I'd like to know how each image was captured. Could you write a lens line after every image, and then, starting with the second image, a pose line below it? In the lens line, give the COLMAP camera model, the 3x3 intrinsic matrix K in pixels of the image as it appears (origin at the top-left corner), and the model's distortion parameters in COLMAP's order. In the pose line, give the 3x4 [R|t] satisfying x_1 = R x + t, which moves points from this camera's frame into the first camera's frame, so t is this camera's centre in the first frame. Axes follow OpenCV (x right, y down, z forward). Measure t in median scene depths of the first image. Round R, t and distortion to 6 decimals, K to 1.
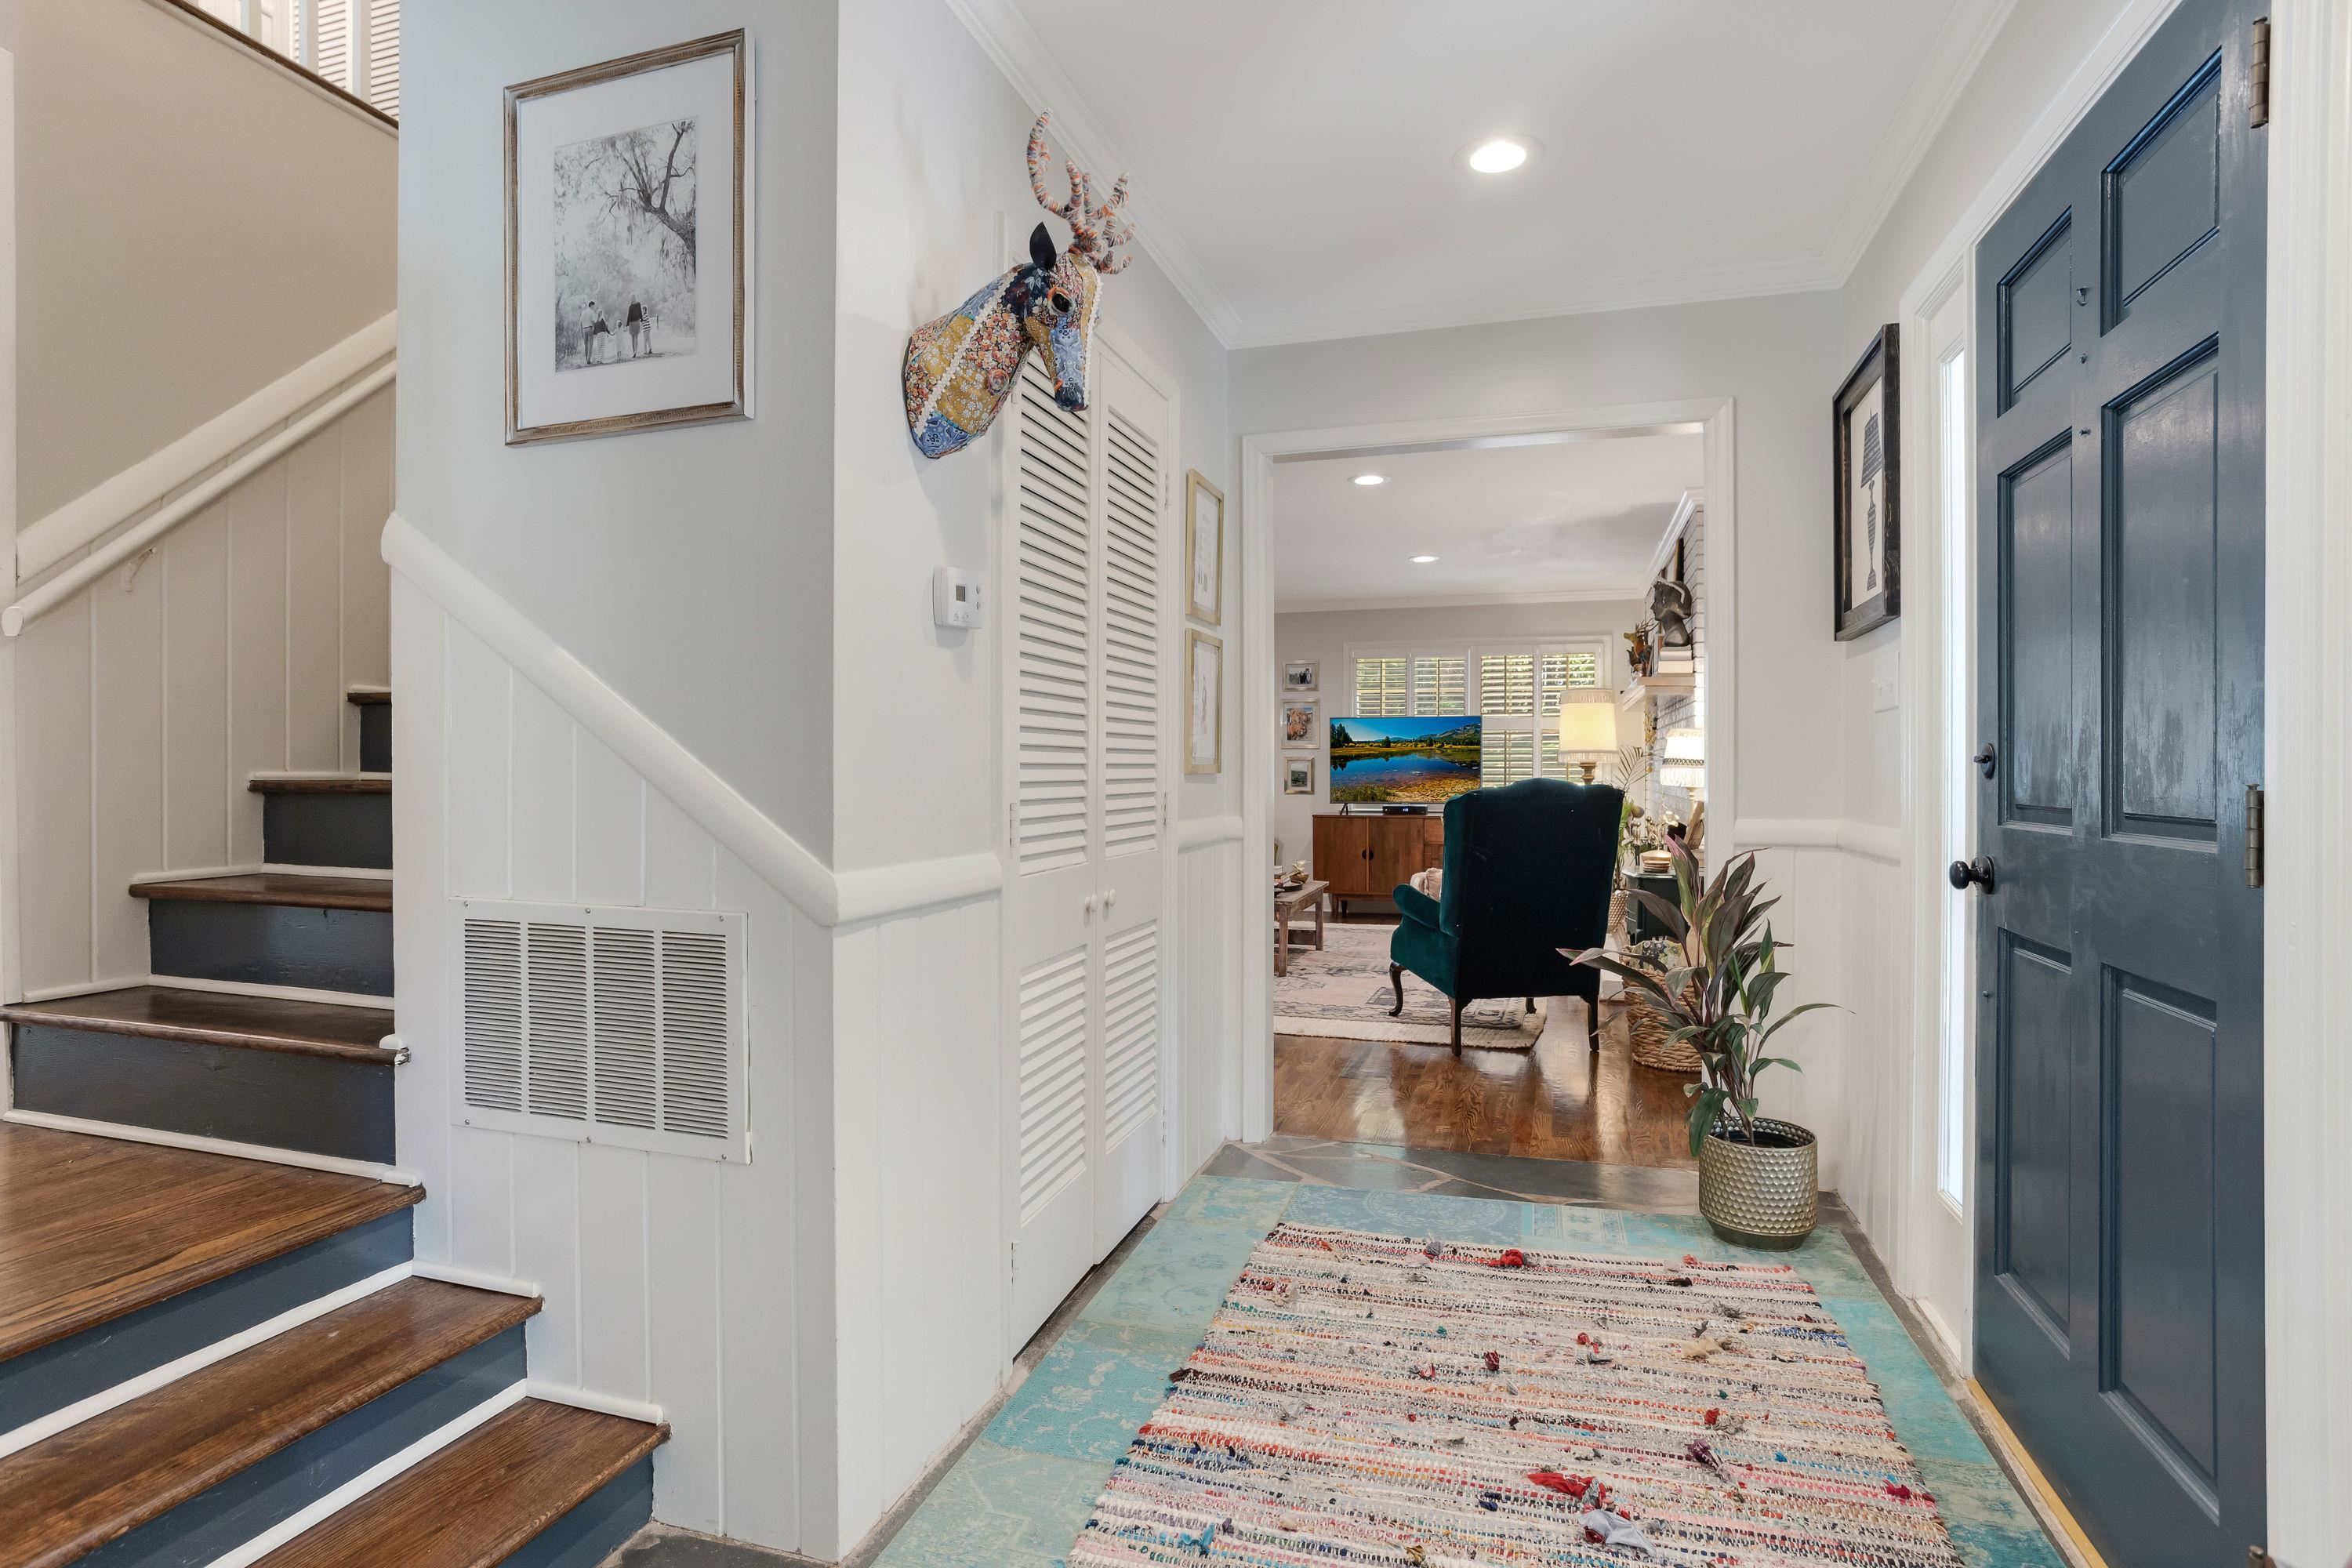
lens RADIAL K [[1160.9, 0, 1177.9], [0, 1160.9, 777.5], [0, 0, 1]] dist [0.003407, 0.002252]
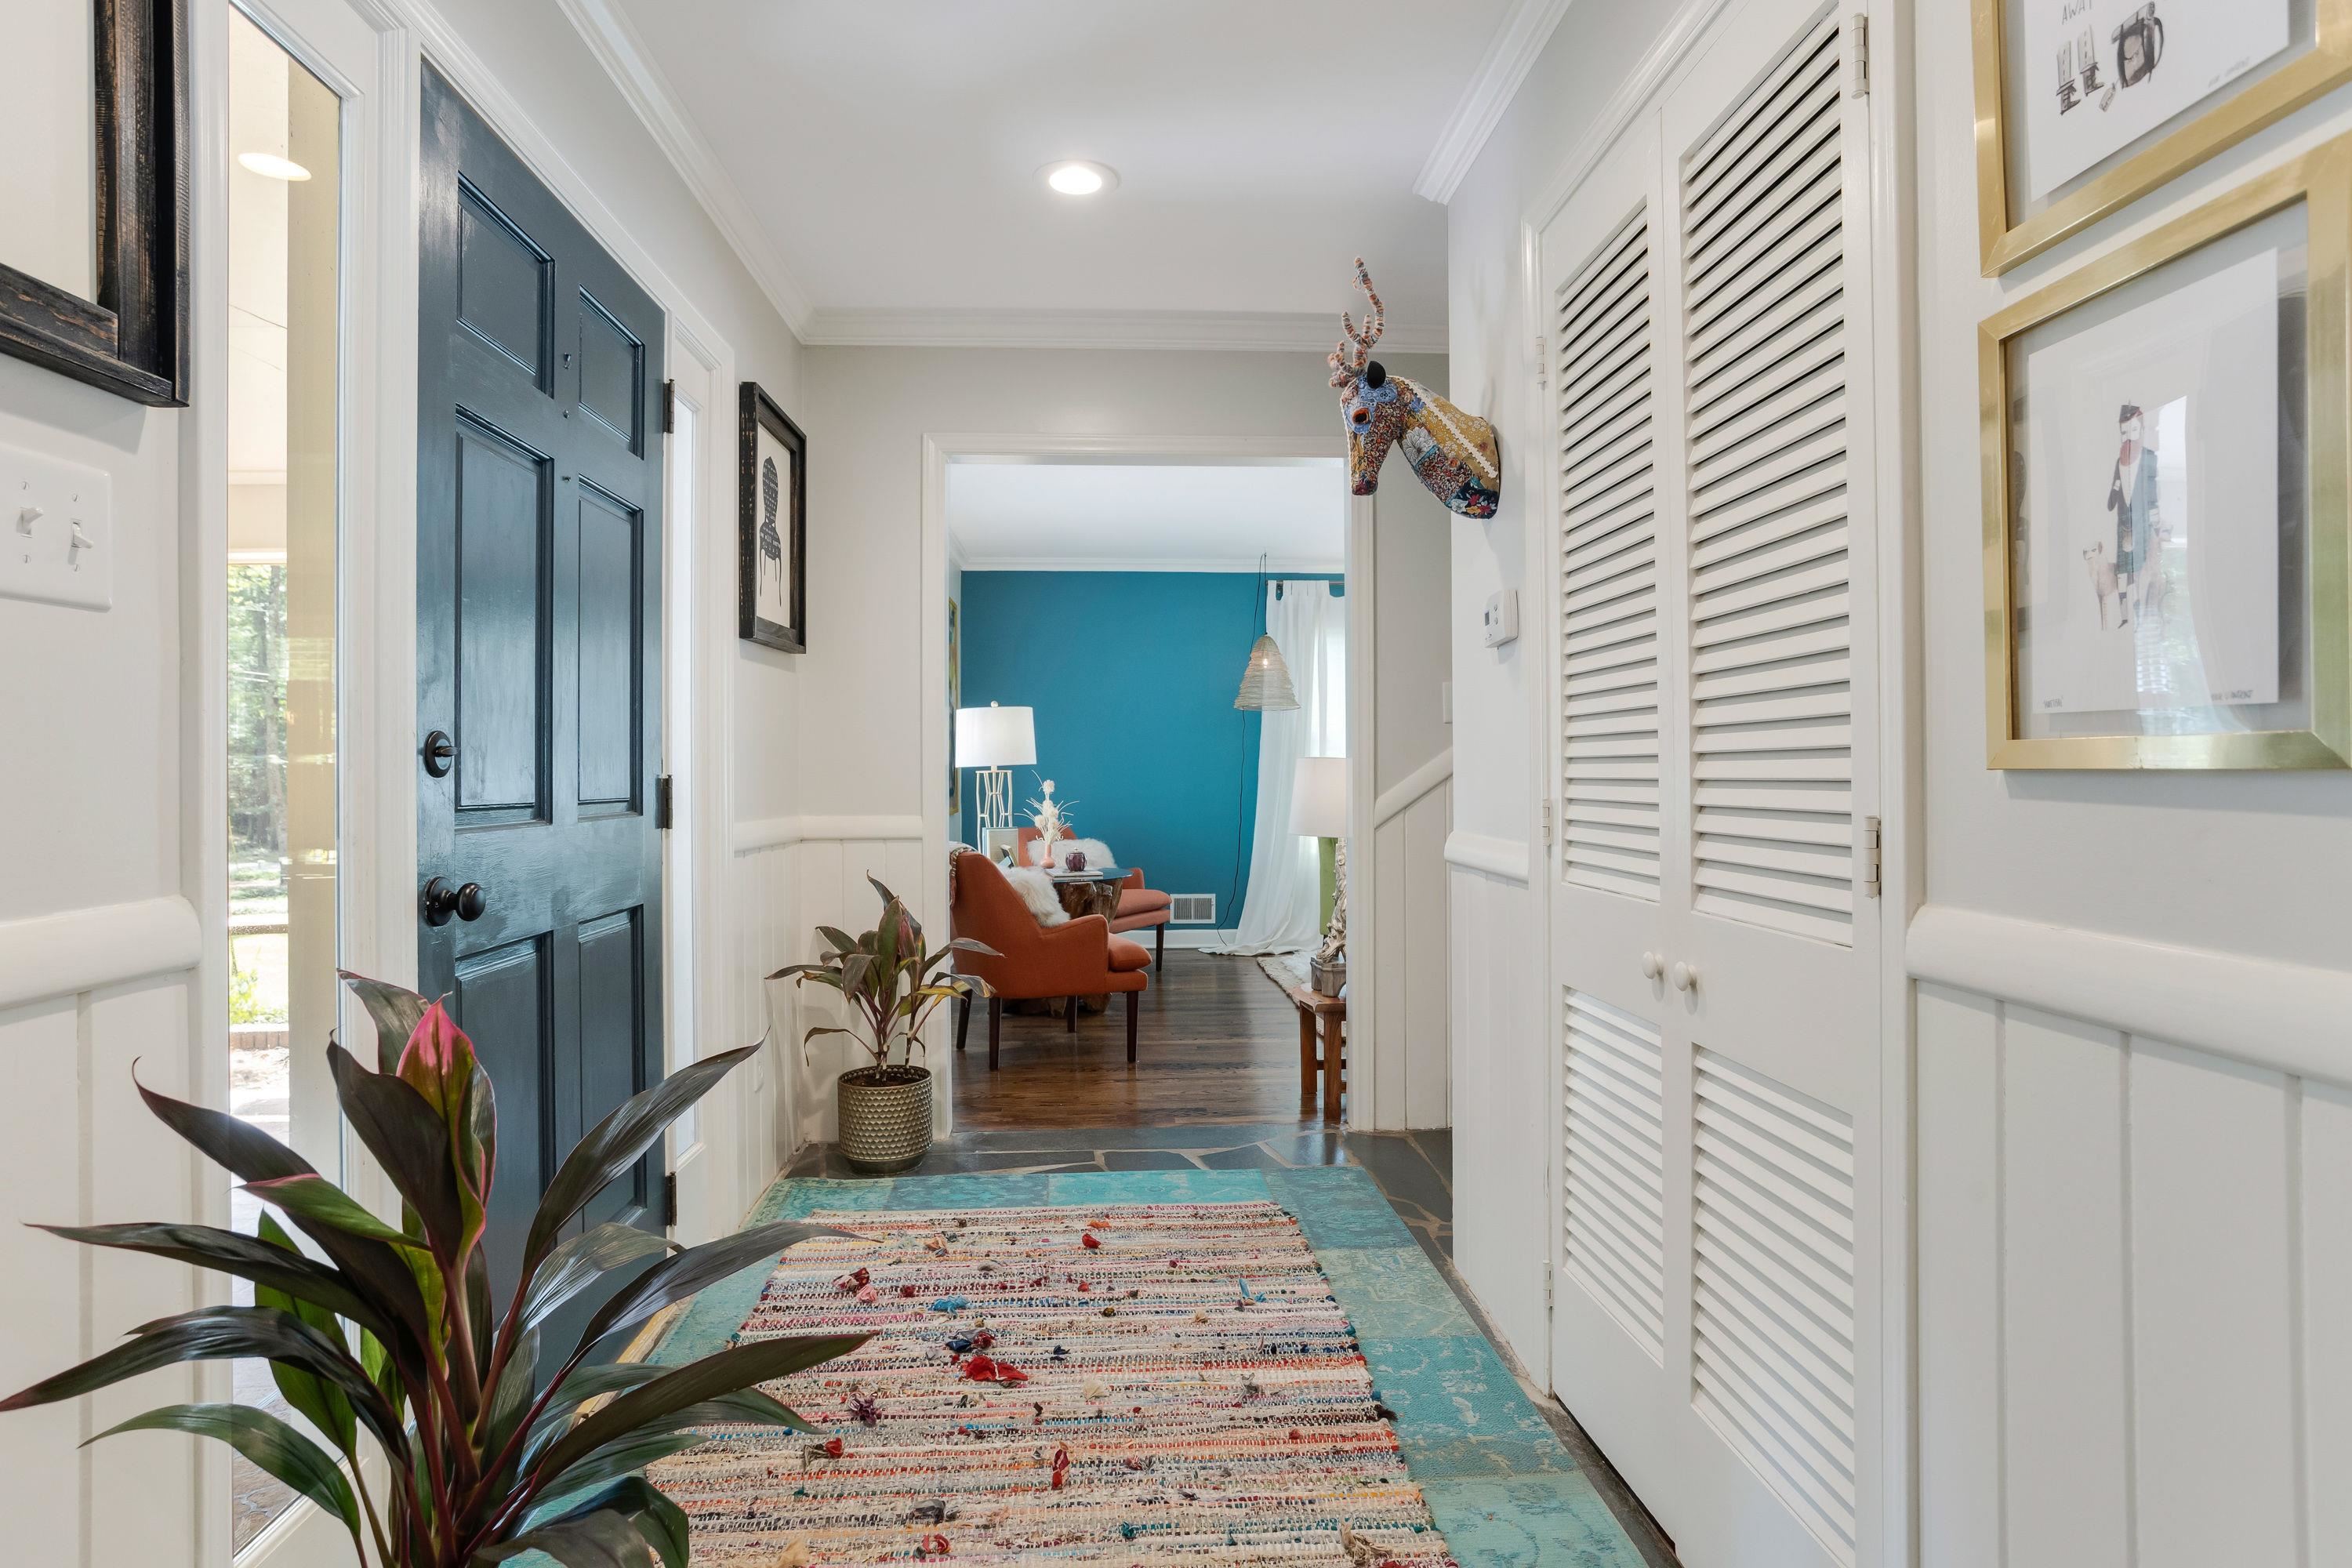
lens RADIAL K [[1160.9, 0, 1176.9], [0, 1160.9, 779.9], [0, 0, 1]] dist [0.003407, 0.002252]
pose [[-0.929511, 0.004157, -0.368771, 0.536460], [0.003224, 0.999990, 0.003145, 0.002515], [0.368780, 0.001734, -0.929515, 1.944187]]
